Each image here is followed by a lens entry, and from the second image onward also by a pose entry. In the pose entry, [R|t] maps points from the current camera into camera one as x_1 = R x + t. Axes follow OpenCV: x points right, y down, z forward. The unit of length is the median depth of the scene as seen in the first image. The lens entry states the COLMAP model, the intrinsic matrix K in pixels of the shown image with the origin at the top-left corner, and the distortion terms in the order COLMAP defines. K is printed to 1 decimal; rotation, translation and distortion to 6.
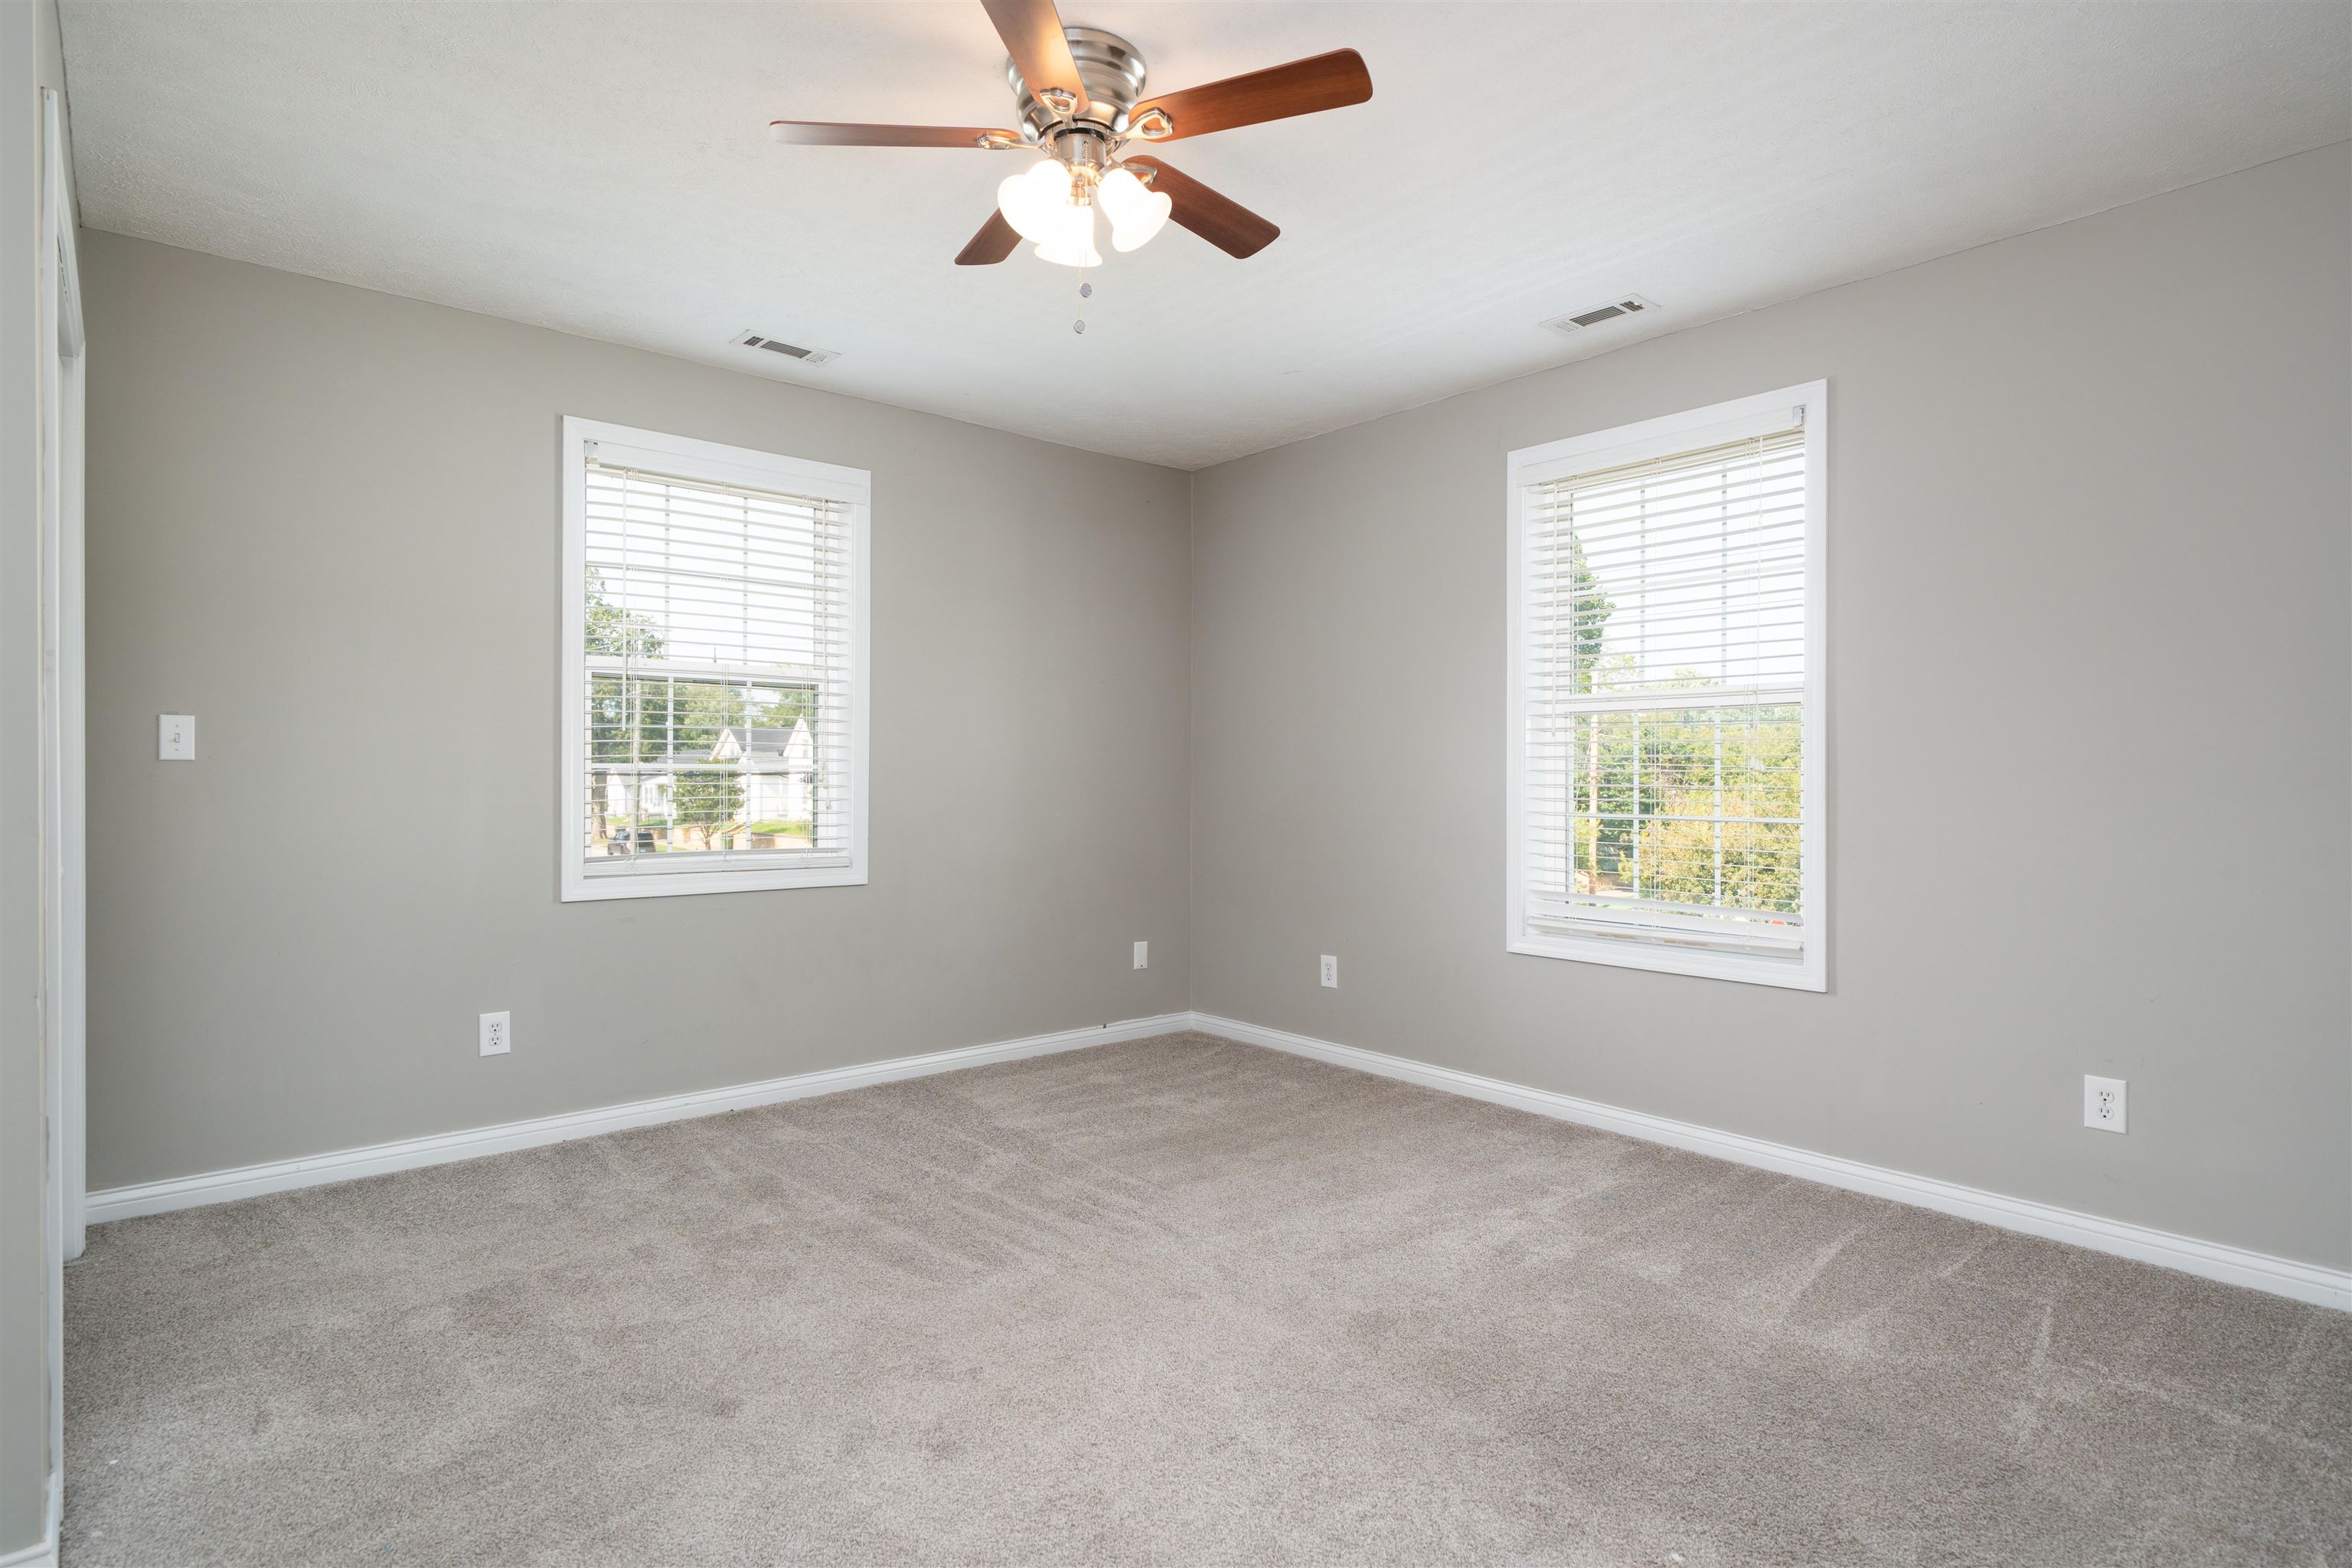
lens RADIAL K [[1211.2, 0, 1176.0], [0, 1211.2, 784.0], [0, 0, 1]] dist [0.000819, 0.000108]
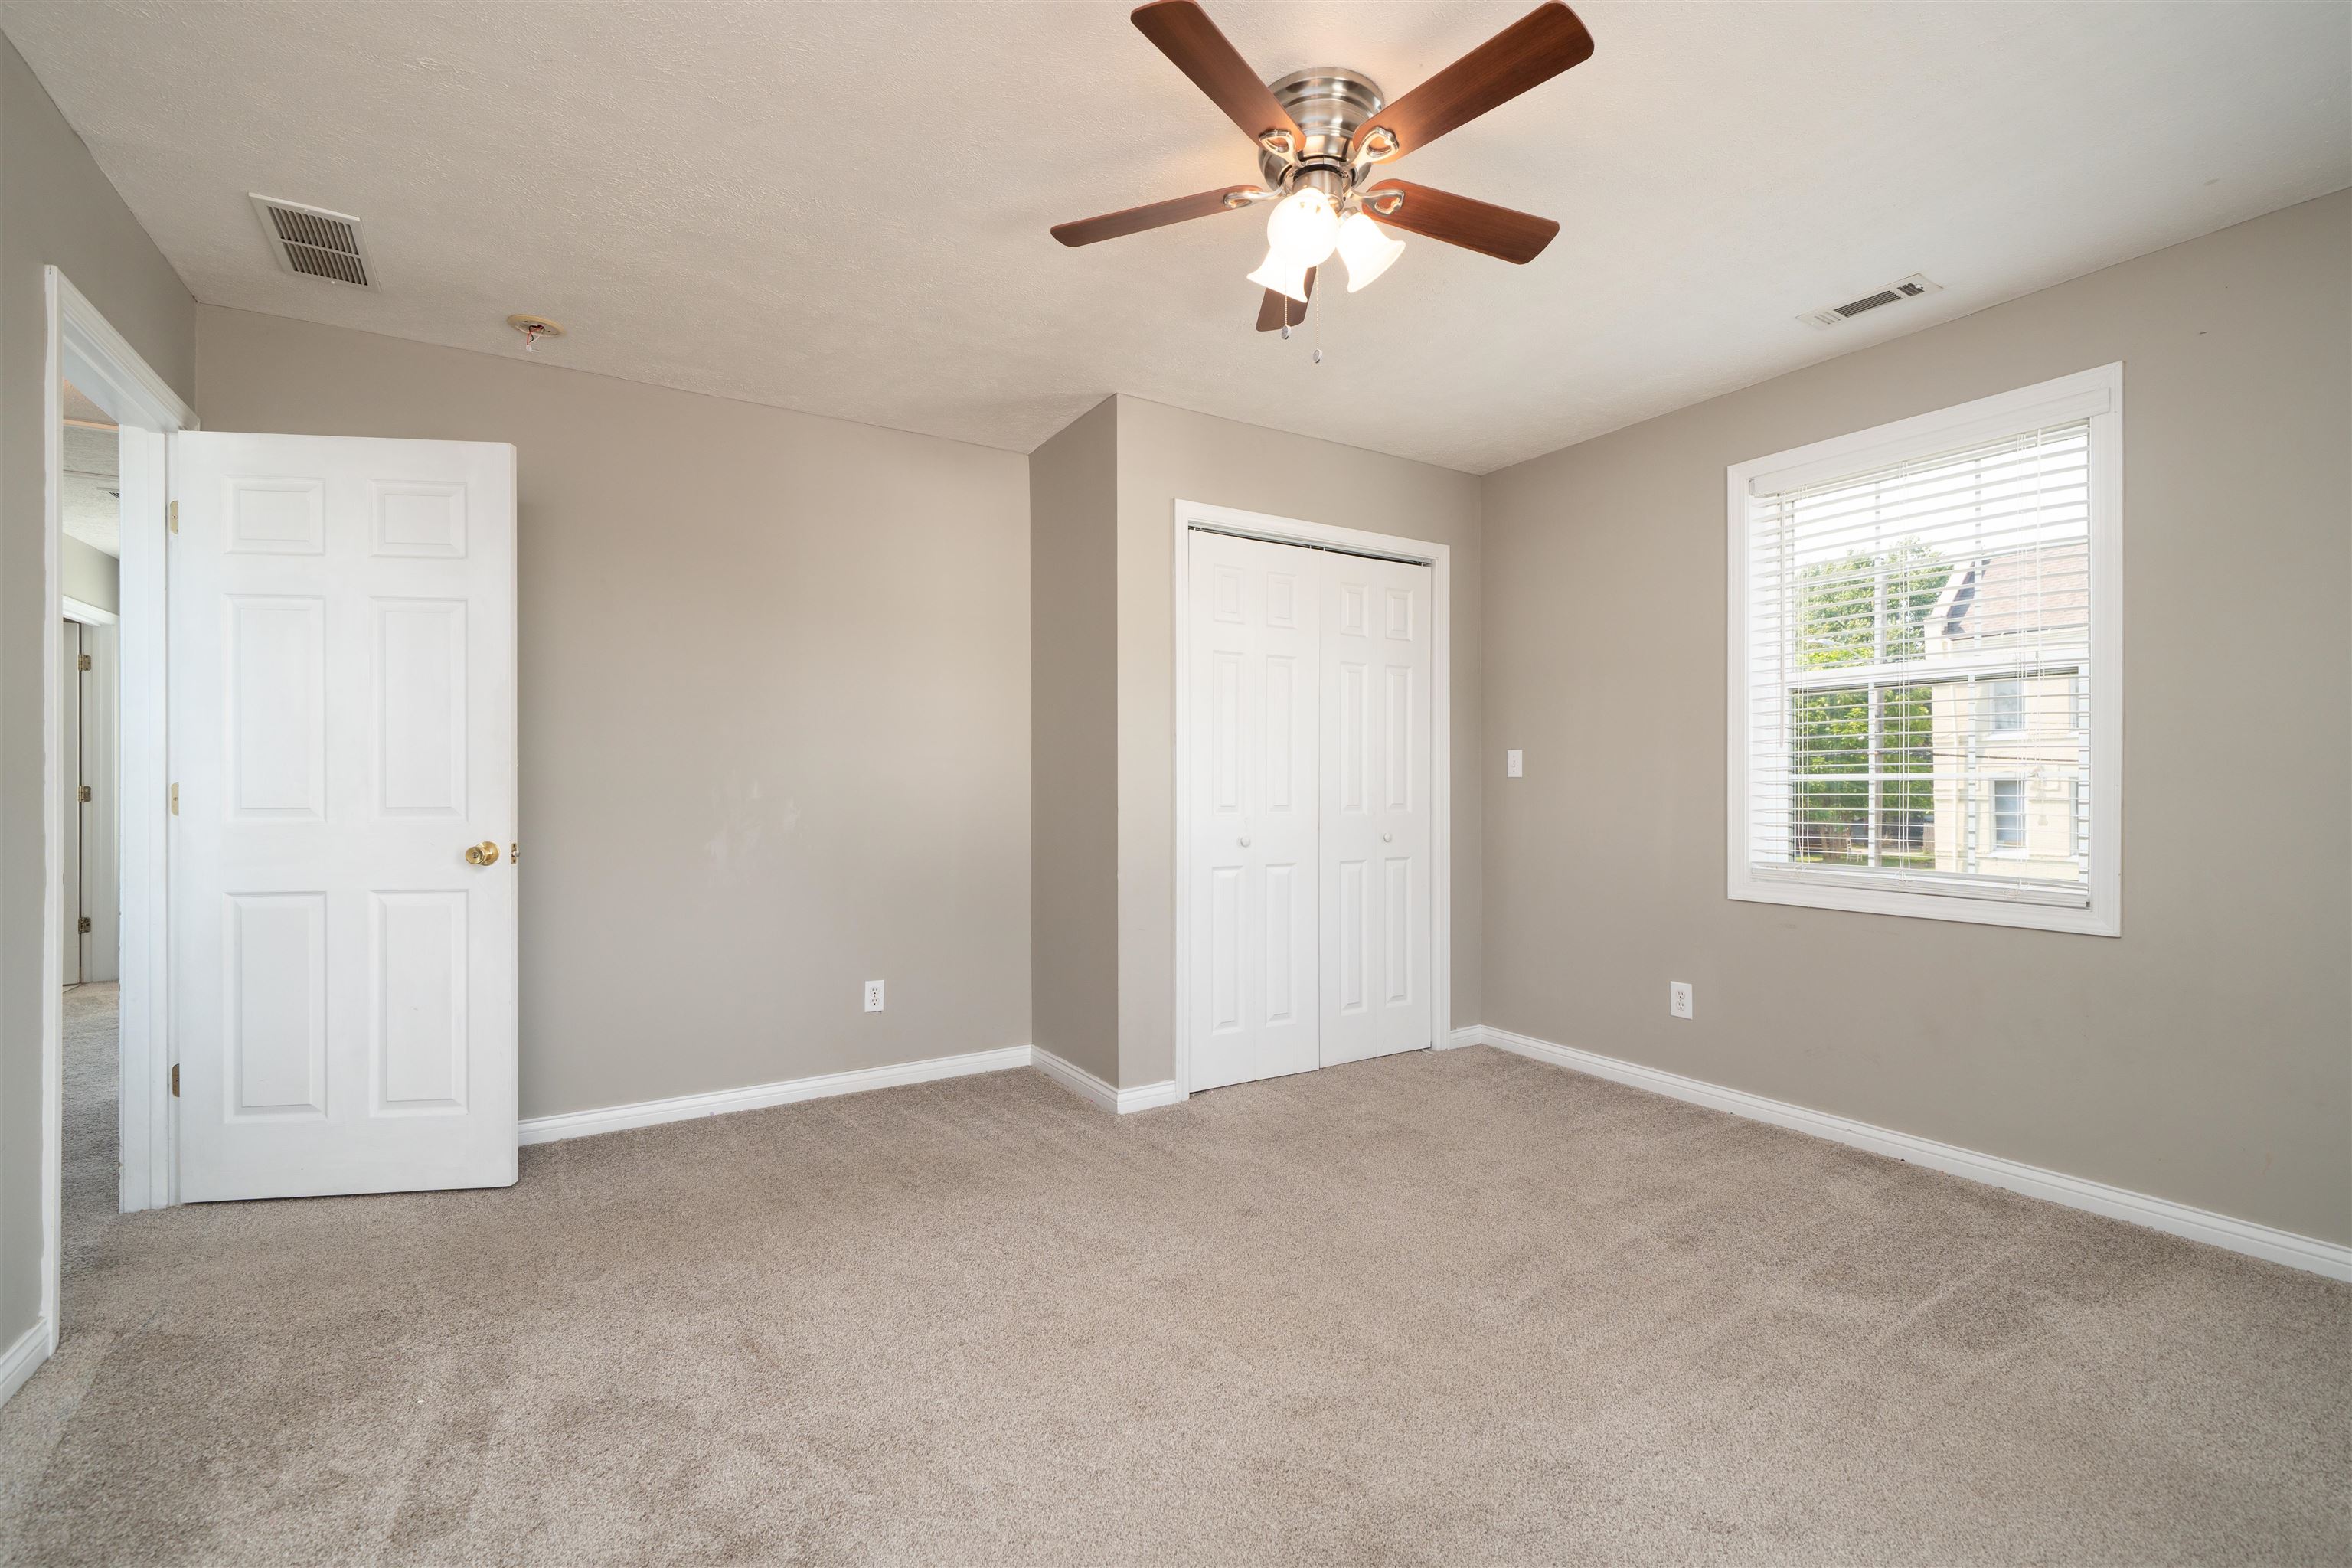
lens RADIAL K [[1020.2, 0, 1176.0], [0, 1020.2, 784.0], [0, 0, 1]] dist [0.000603, -0.000462]
pose [[-0.162208, -0.003114, -0.986752, 0.537023], [-0.004370, 0.999987, -0.002437, -0.004721], [0.986747, 0.003916, -0.162220, 0.681875]]
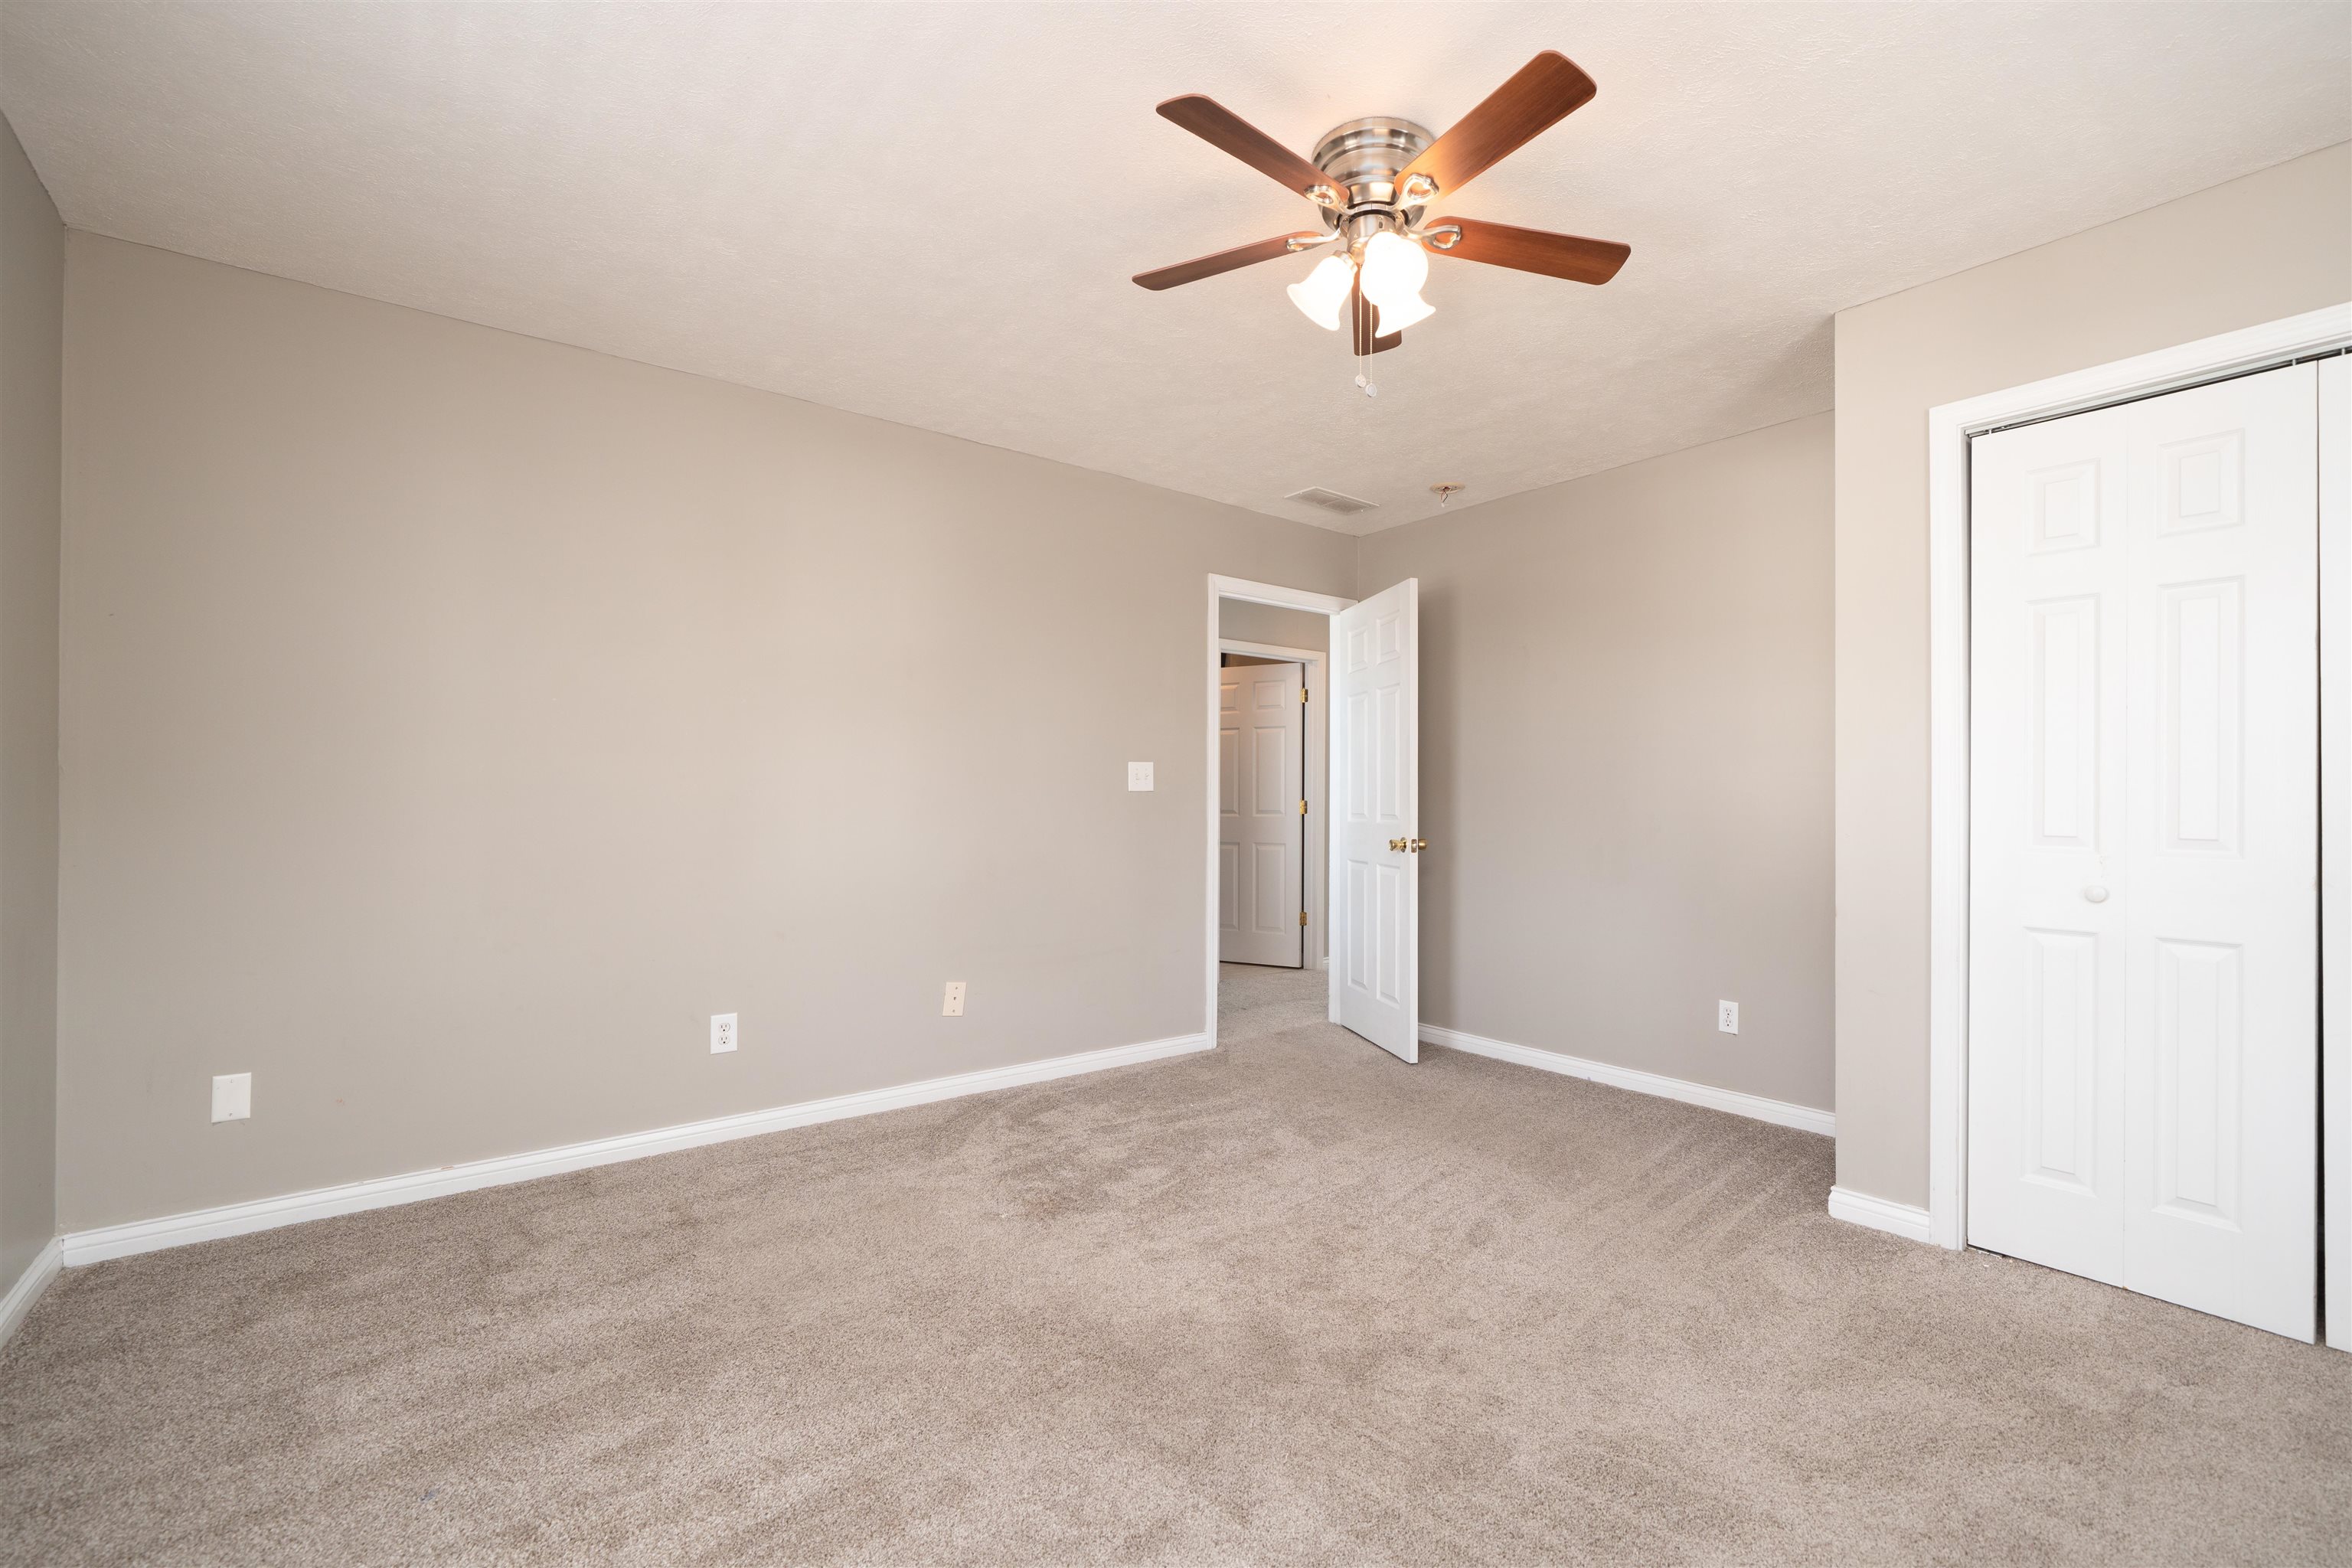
lens RADIAL K [[1020.2, 0, 1176.0], [0, 1020.2, 784.0], [0, 0, 1]] dist [0.000603, -0.000462]
pose [[-0.998182, -0.001038, 0.060271, 0.024882], [-0.001443, 0.999977, -0.006671, -0.015087], [-0.060262, -0.006746, -0.998160, 1.293091]]
